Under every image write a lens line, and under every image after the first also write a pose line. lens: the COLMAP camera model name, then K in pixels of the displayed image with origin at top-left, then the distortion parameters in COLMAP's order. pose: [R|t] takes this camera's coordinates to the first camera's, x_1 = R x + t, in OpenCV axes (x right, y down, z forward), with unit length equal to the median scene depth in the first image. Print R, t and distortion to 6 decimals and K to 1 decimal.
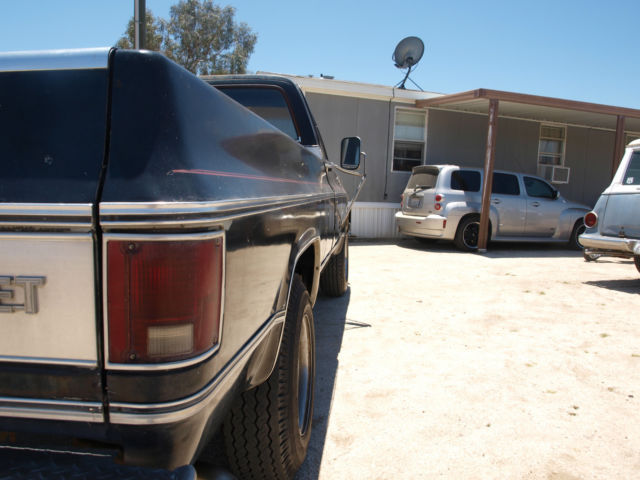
lens RADIAL K [[509.0, 0, 317.4], [0, 509.0, 231.7], [0, 0, 1]] dist [-0.103498, 0.064945]
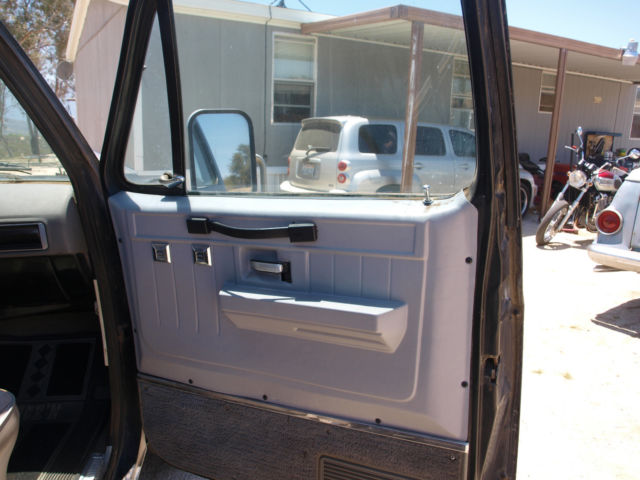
lens RADIAL K [[509.0, 0, 317.4], [0, 509.0, 231.7], [0, 0, 1]] dist [-0.103498, 0.064945]
pose [[0.970126, -0.070646, 0.232087, 0.034163], [0.040944, 0.990617, 0.130390, -0.065908], [-0.239121, -0.116992, 0.963916, 0.302815]]
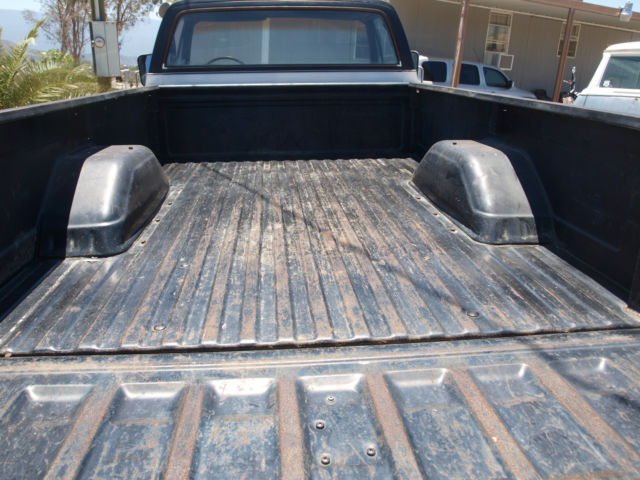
lens RADIAL K [[509.0, 0, 317.4], [0, 509.0, 231.7], [0, 0, 1]] dist [-0.103498, 0.064945]
pose [[0.981811, -0.060246, 0.180049, -0.144287], [0.015039, 0.970018, 0.242566, -0.033860], [-0.189265, -0.235446, 0.953281, -0.021726]]
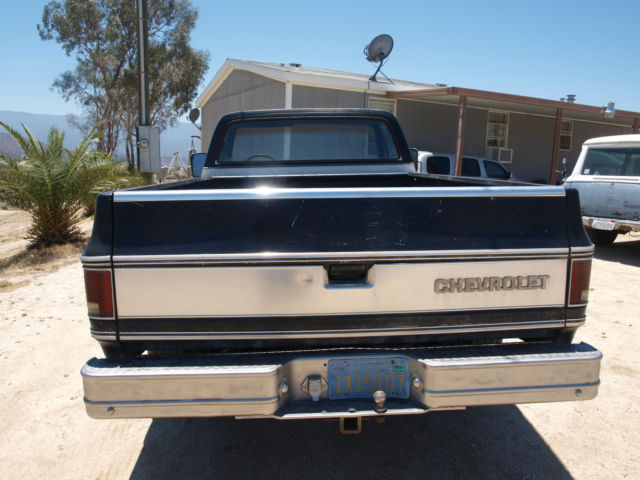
lens RADIAL K [[509.0, 0, 317.4], [0, 509.0, 231.7], [0, 0, 1]] dist [-0.103498, 0.064945]
pose [[0.986877, -0.035697, 0.157478, -0.163948], [0.026429, 0.997815, 0.060558, -0.025449], [-0.159295, -0.055602, 0.985664, -0.108999]]
